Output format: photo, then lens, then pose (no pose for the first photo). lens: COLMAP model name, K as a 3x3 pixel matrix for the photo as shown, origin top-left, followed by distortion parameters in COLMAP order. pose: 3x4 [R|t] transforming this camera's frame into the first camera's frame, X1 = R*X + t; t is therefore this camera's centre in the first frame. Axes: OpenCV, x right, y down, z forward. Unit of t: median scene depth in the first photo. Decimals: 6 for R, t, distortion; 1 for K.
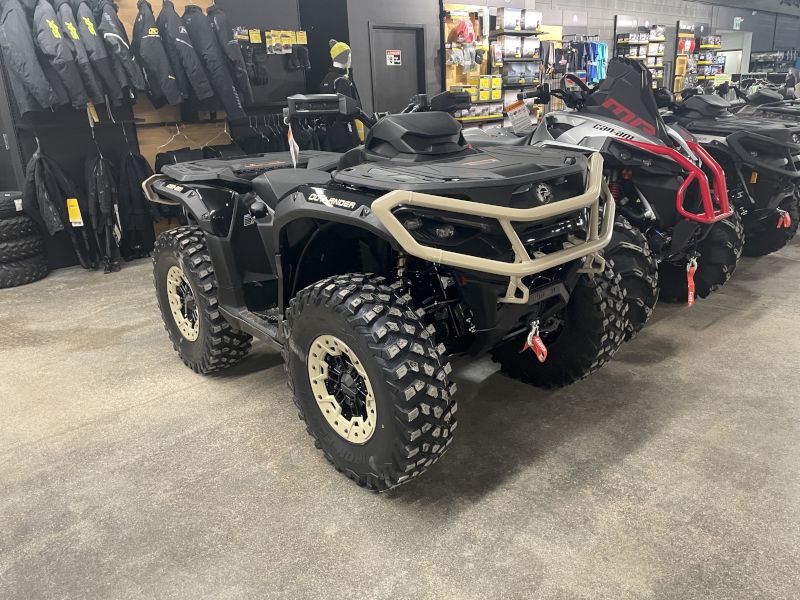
lens RADIAL K [[619.3, 0, 400.0], [0, 619.3, 300.0], [0, 0, 1]] dist [0.081879, -0.109887]
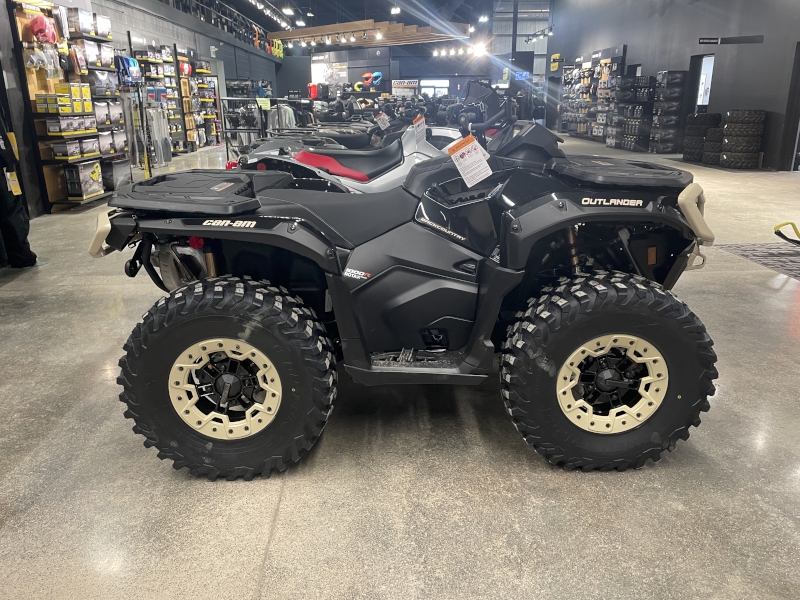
lens RADIAL K [[619.3, 0, 400.0], [0, 619.3, 300.0], [0, 0, 1]] dist [0.081879, -0.109887]
pose [[0.626375, -0.193934, 0.755013, -0.287452], [0.217839, 0.973519, 0.069336, -0.038033], [-0.748466, 0.121041, 0.652034, 0.153985]]
